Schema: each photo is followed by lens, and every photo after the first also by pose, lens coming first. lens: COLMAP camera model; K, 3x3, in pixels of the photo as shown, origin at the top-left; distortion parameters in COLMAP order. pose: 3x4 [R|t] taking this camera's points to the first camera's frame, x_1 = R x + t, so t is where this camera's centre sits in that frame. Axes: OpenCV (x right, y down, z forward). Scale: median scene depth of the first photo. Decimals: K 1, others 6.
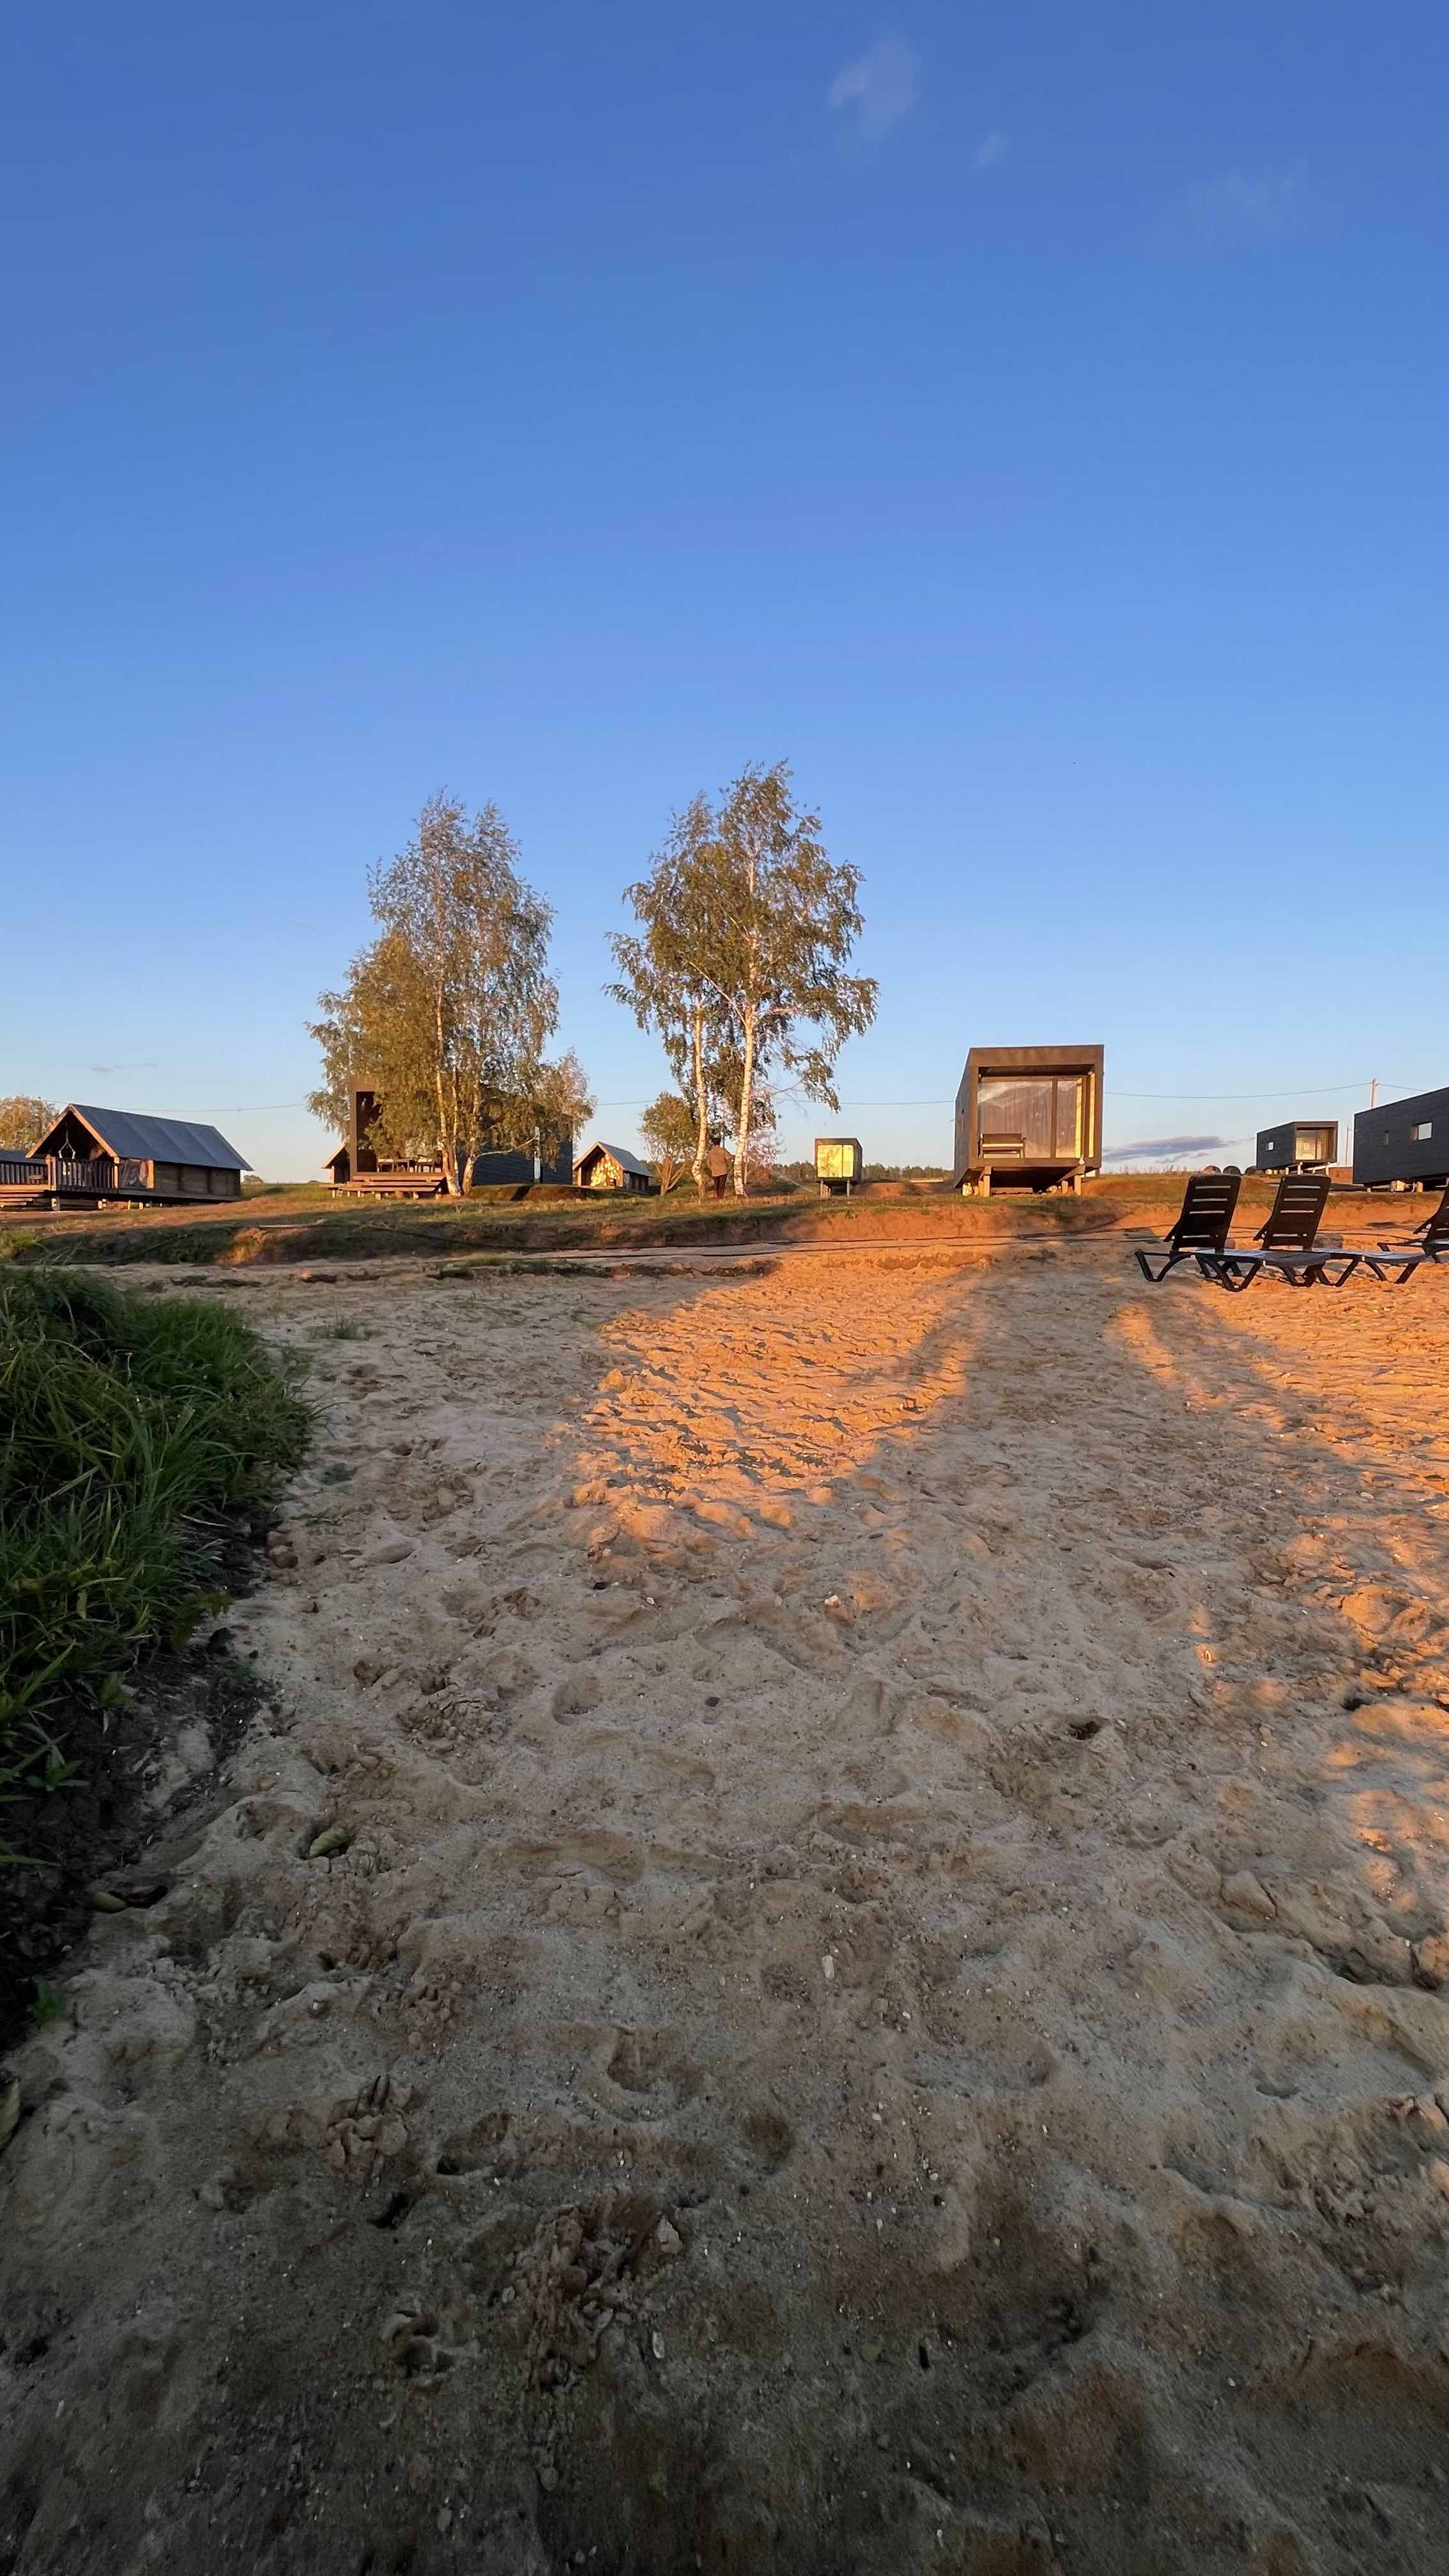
lens RADIAL K [[1037.6, 0, 714.6], [0, 1037.6, 1282.1], [0, 0, 1]] dist [-0.003237, -0.000622]
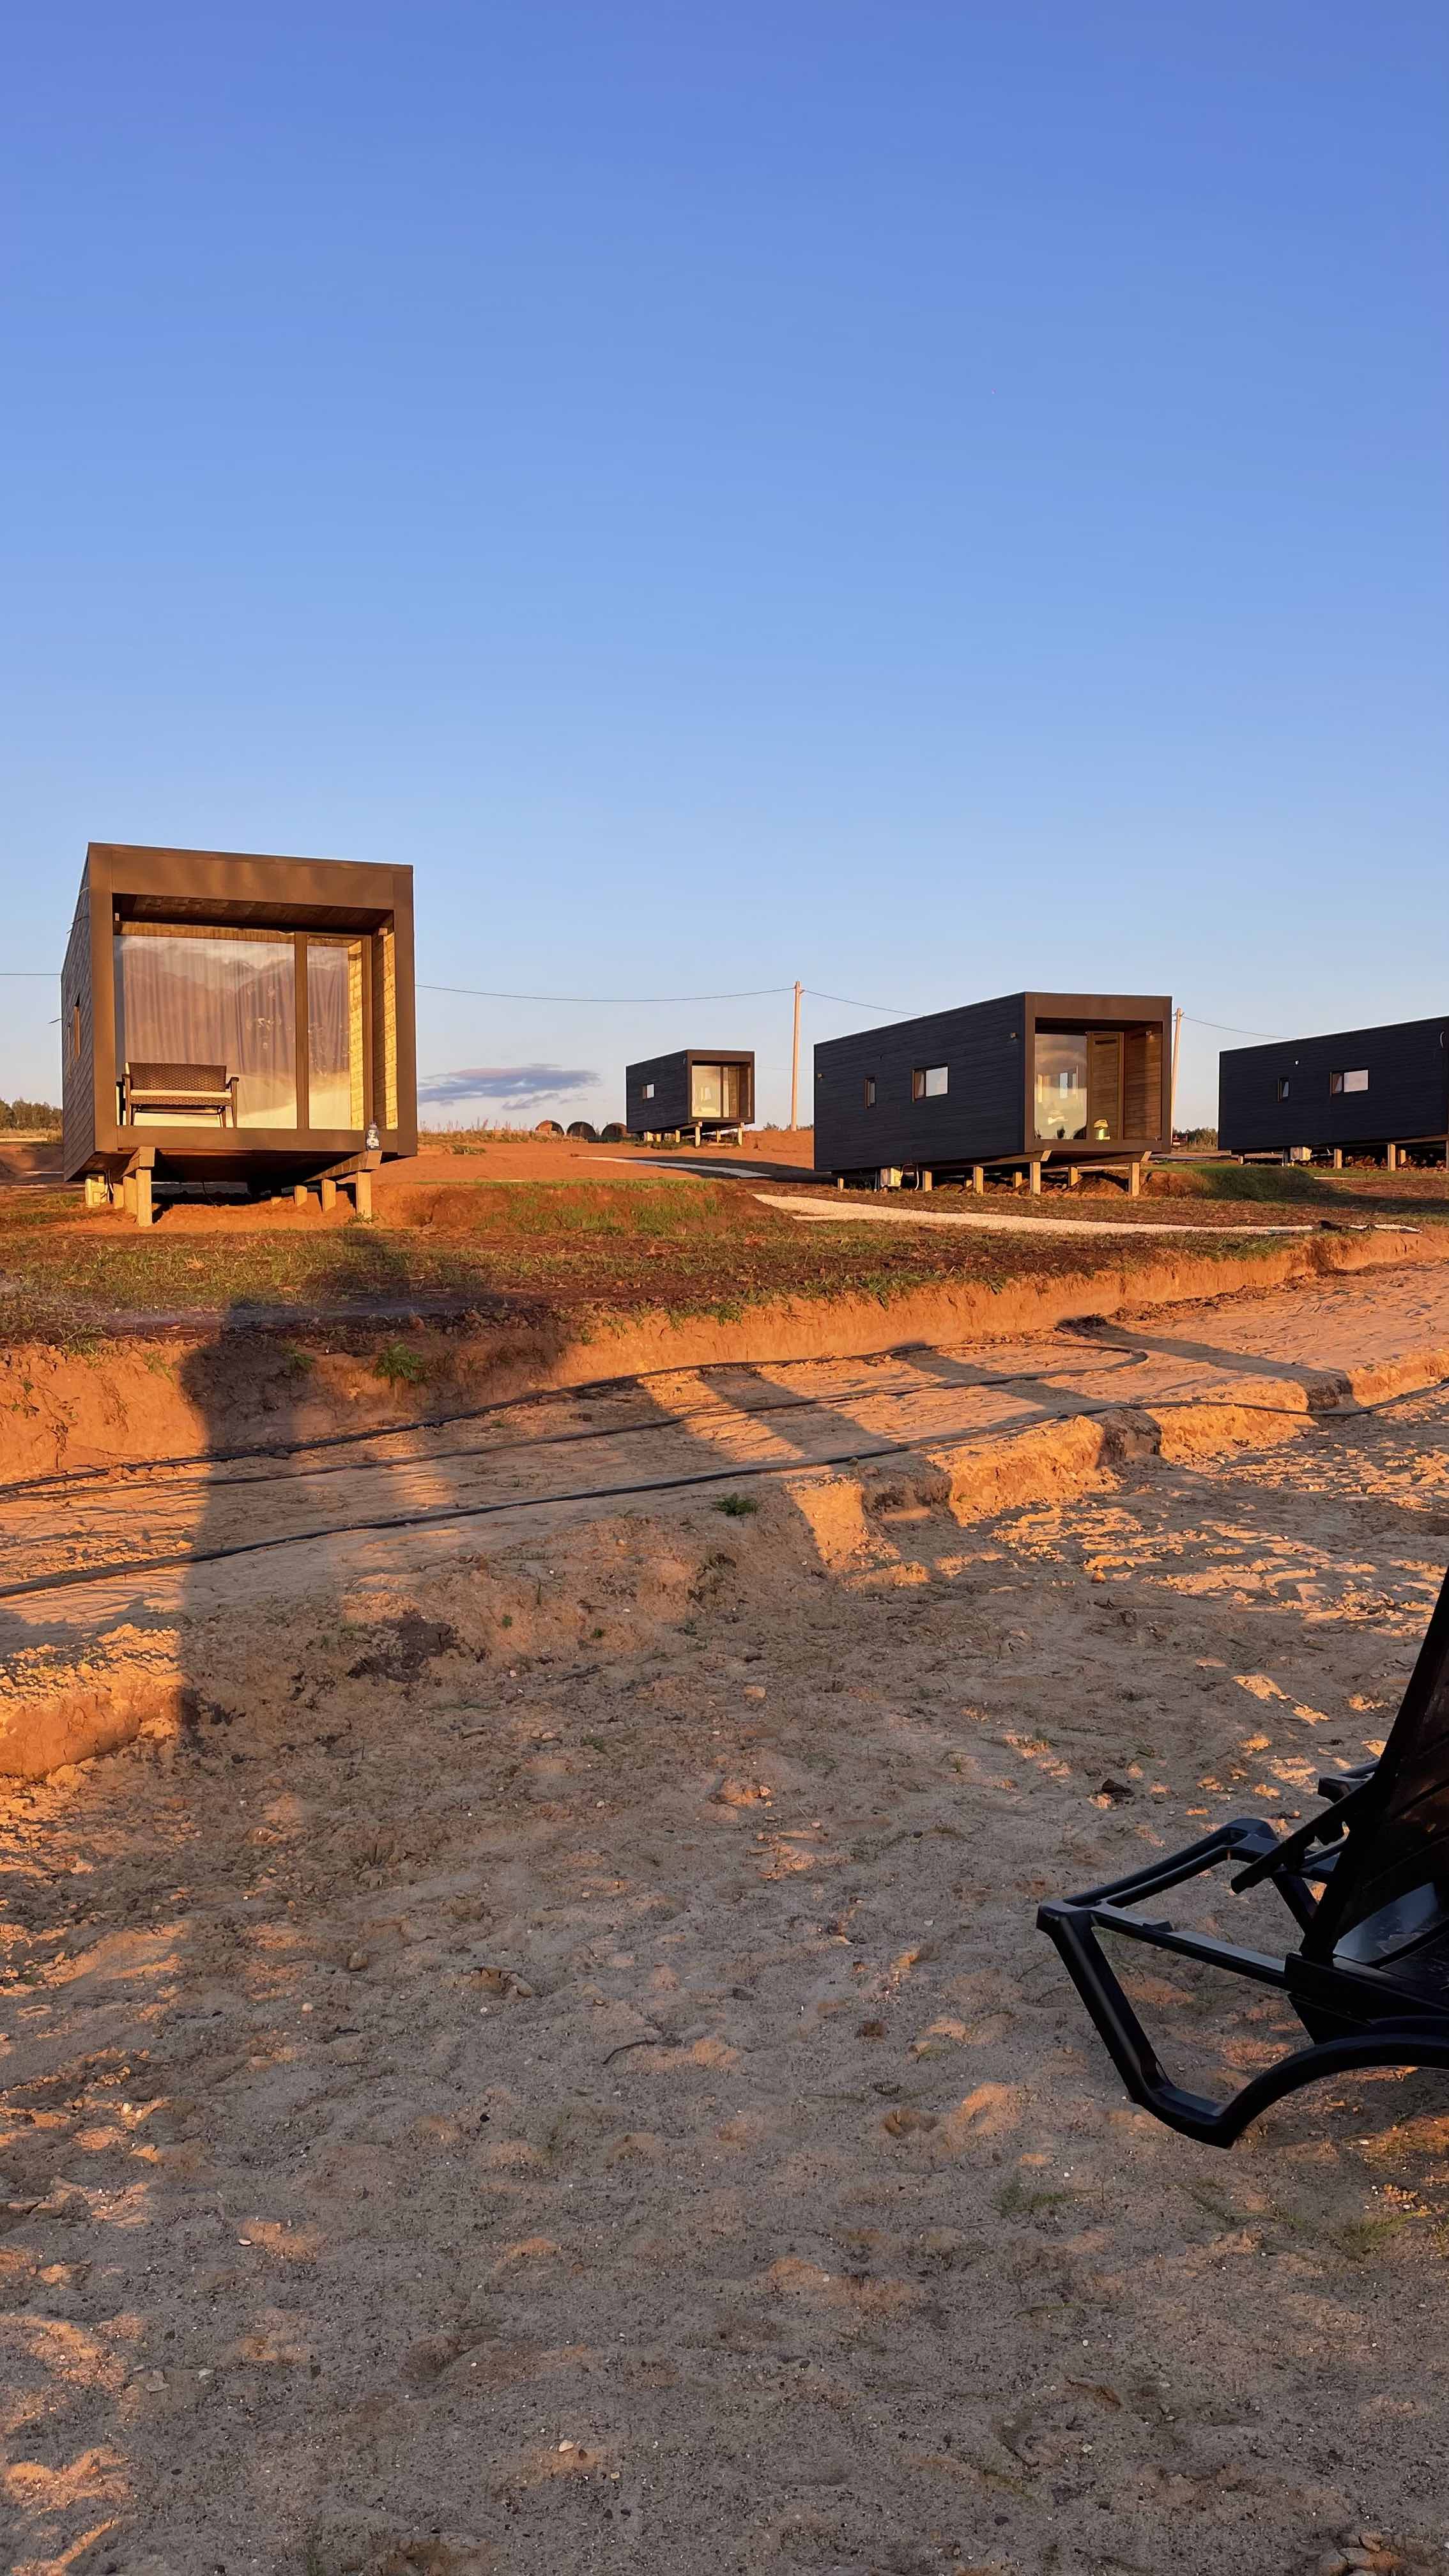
lens RADIAL K [[1929.4, 0, 732.7], [0, 1929.4, 1328.1], [0, 0, 1]] dist [0.042440, -0.081596]
pose [[0.851277, -0.033499, 0.523646, 0.070341], [0.031223, 0.999426, 0.013179, -0.049161], [-0.523786, 0.005131, 0.851834, 0.275183]]
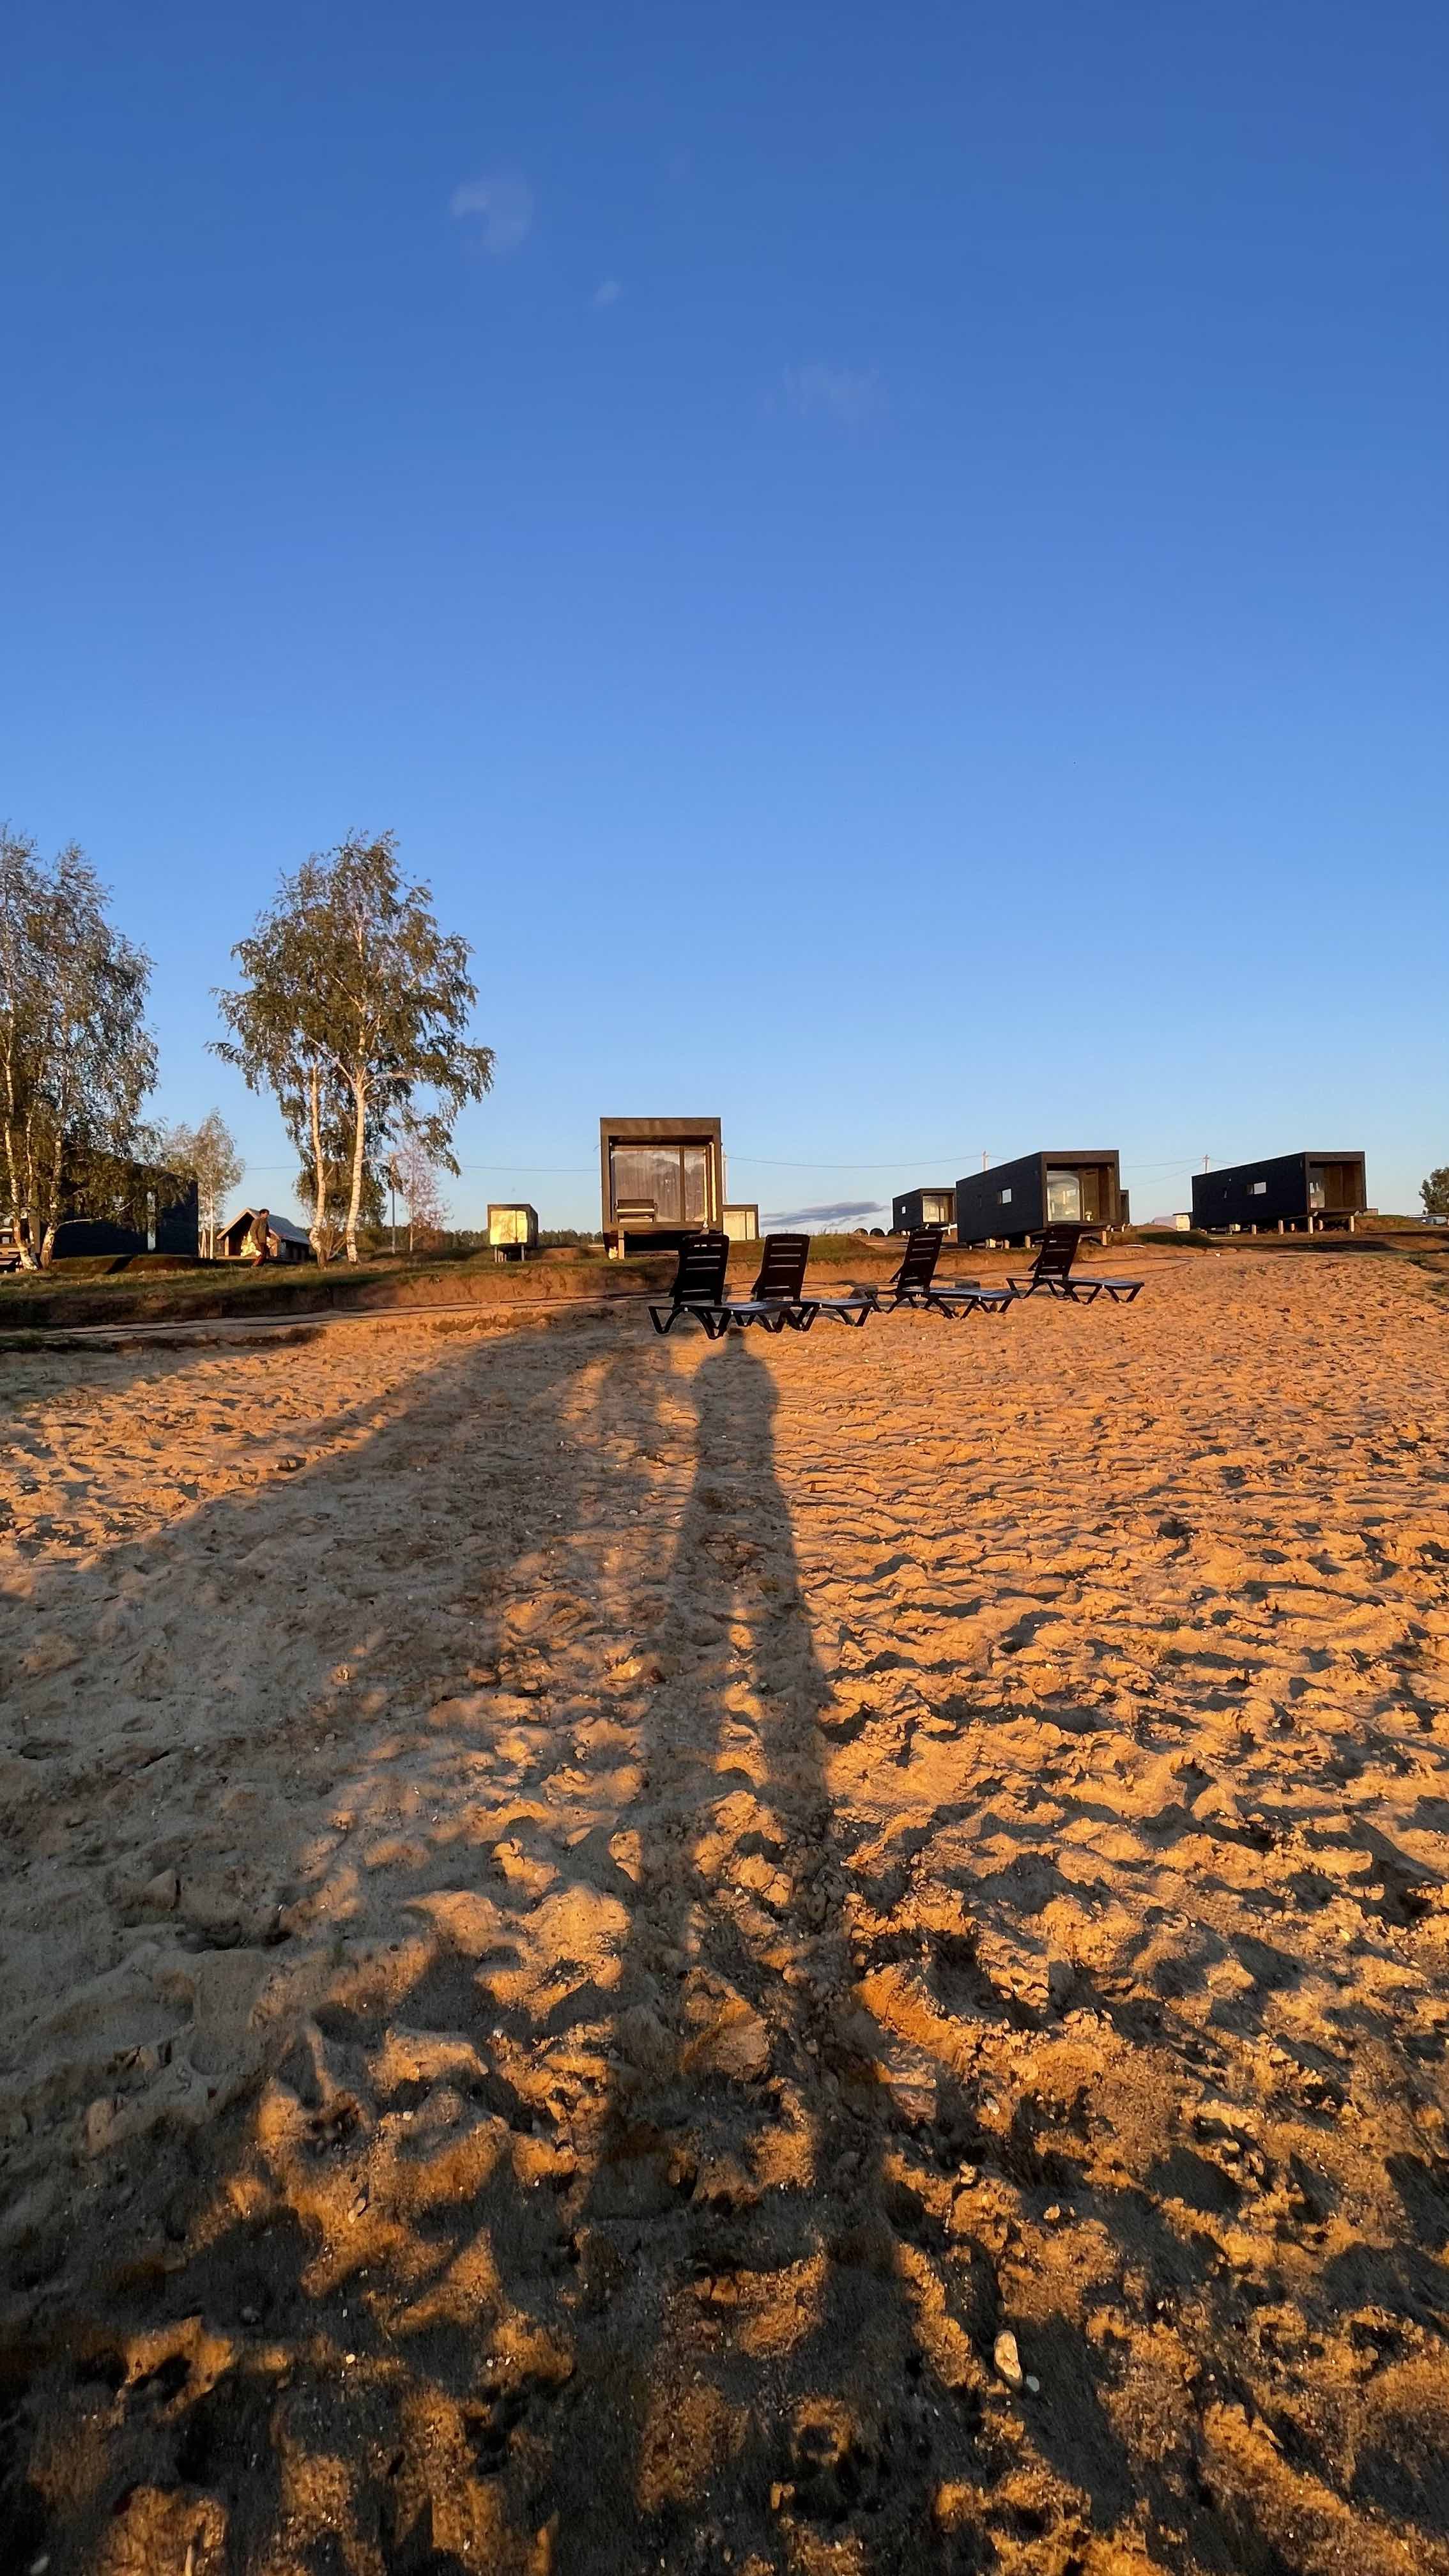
lens RADIAL K [[1037.6, 0, 714.6], [0, 1037.6, 1282.1], [0, 0, 1]] dist [-0.003237, -0.000622]
pose [[0.957468, -0.024107, 0.287529, 0.058553], [0.042161, 0.997497, -0.056763, 0.003251], [-0.285441, 0.066471, 0.956088, -0.018032]]
